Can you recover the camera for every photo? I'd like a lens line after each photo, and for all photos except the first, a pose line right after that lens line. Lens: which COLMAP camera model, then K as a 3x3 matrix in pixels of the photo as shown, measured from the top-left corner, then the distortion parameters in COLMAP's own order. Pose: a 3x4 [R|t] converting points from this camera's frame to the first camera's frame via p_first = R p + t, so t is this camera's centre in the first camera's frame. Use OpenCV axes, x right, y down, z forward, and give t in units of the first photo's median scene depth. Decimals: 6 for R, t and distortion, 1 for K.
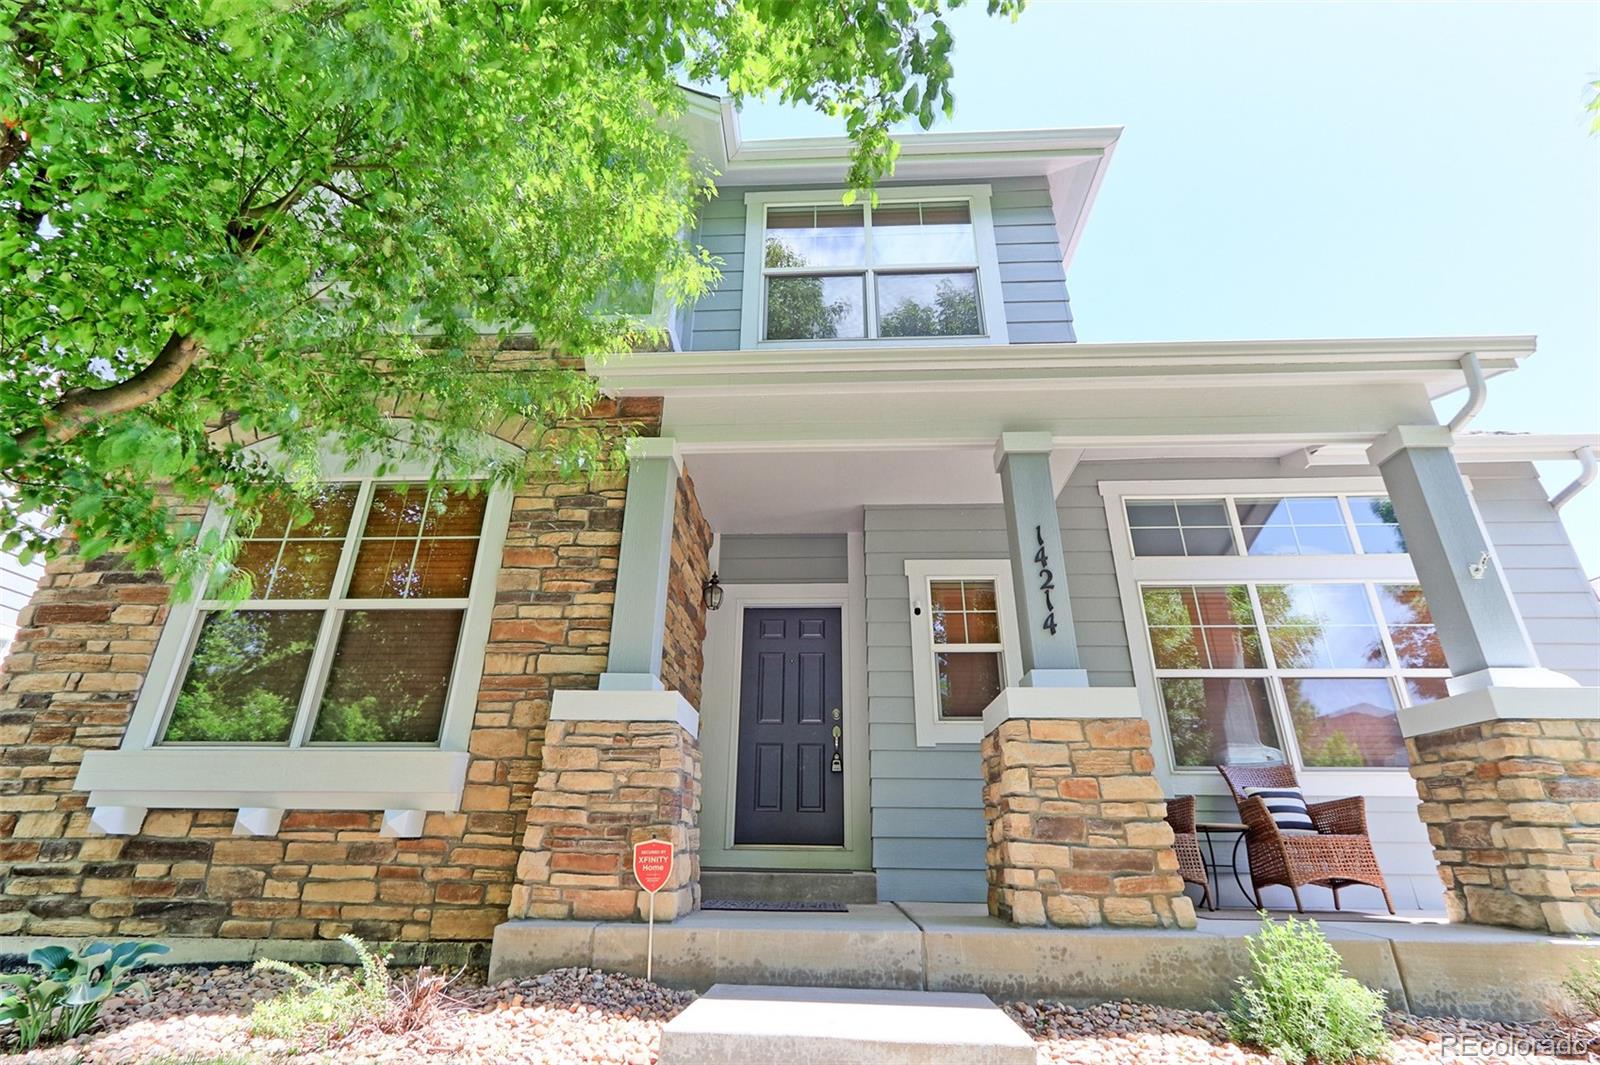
lens RADIAL K [[747.2, 0, 800.0], [0, 747.2, 532.5], [0, 0, 1]] dist [0.000911, 0.000359]
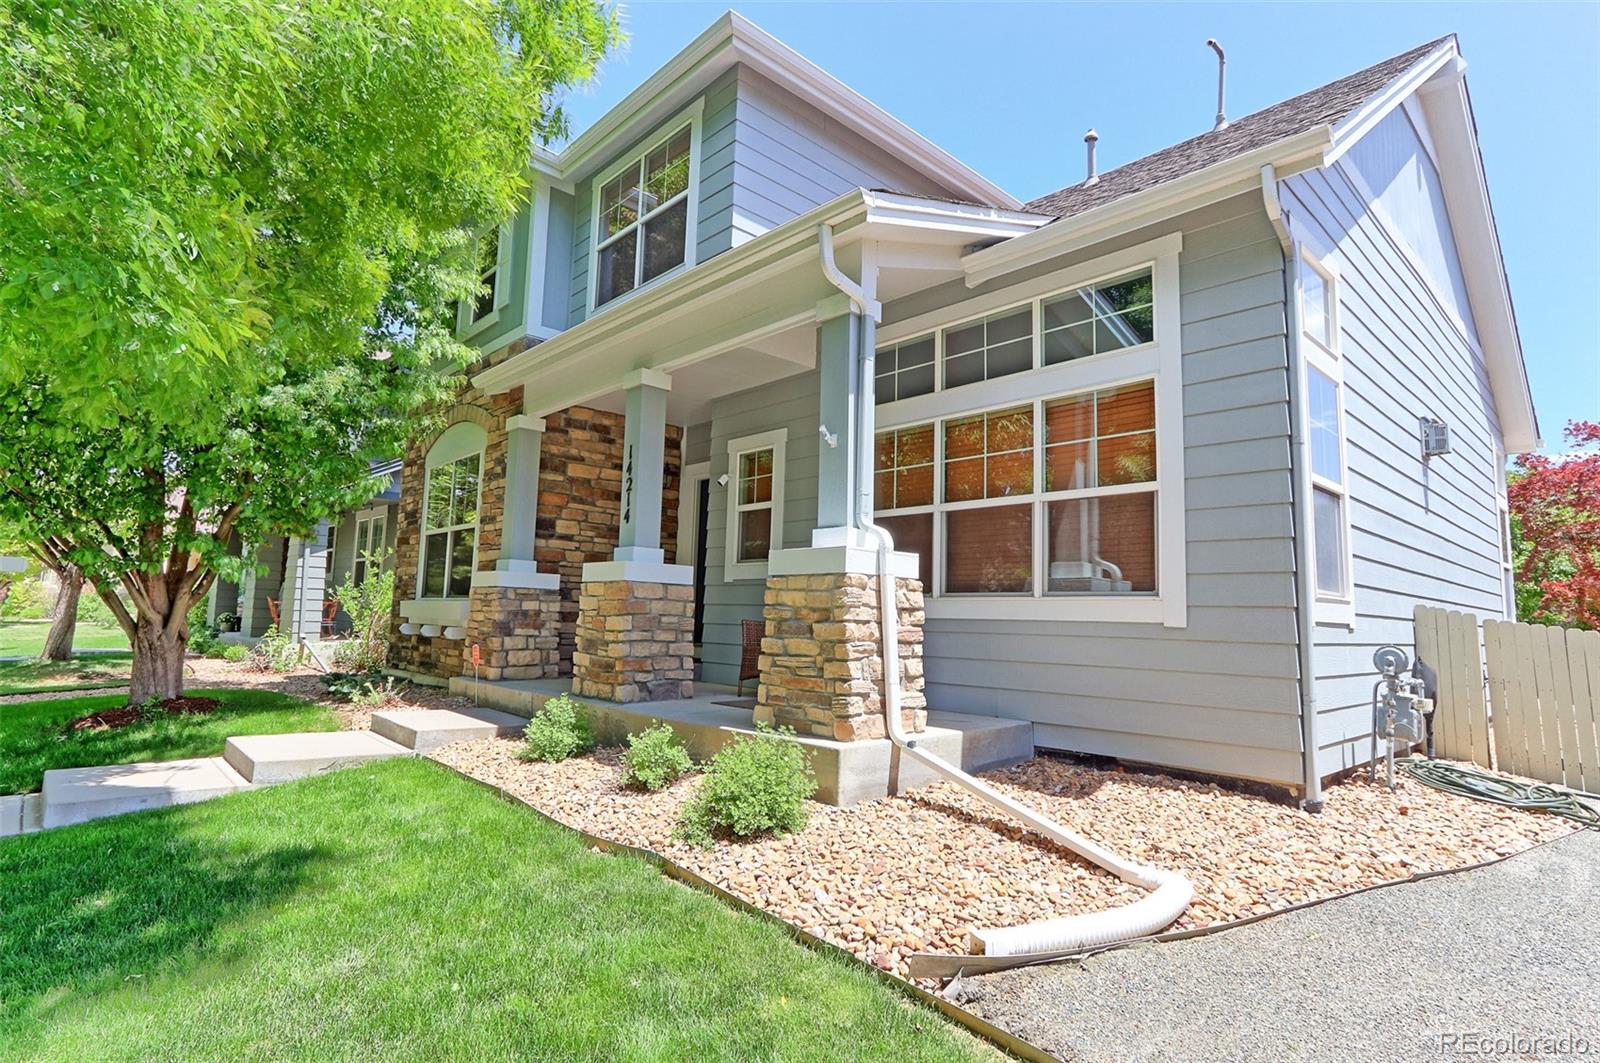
lens RADIAL K [[822.6, 0, 800.0], [0, 822.6, 531.5], [0, 0, 1]] dist [0.000068, 0.000035]
pose [[0.721656, -0.064300, -0.689259, 1.243591], [0.255012, 0.950349, 0.178342, -0.037650], [0.643569, -0.304471, 0.702222, 0.046300]]
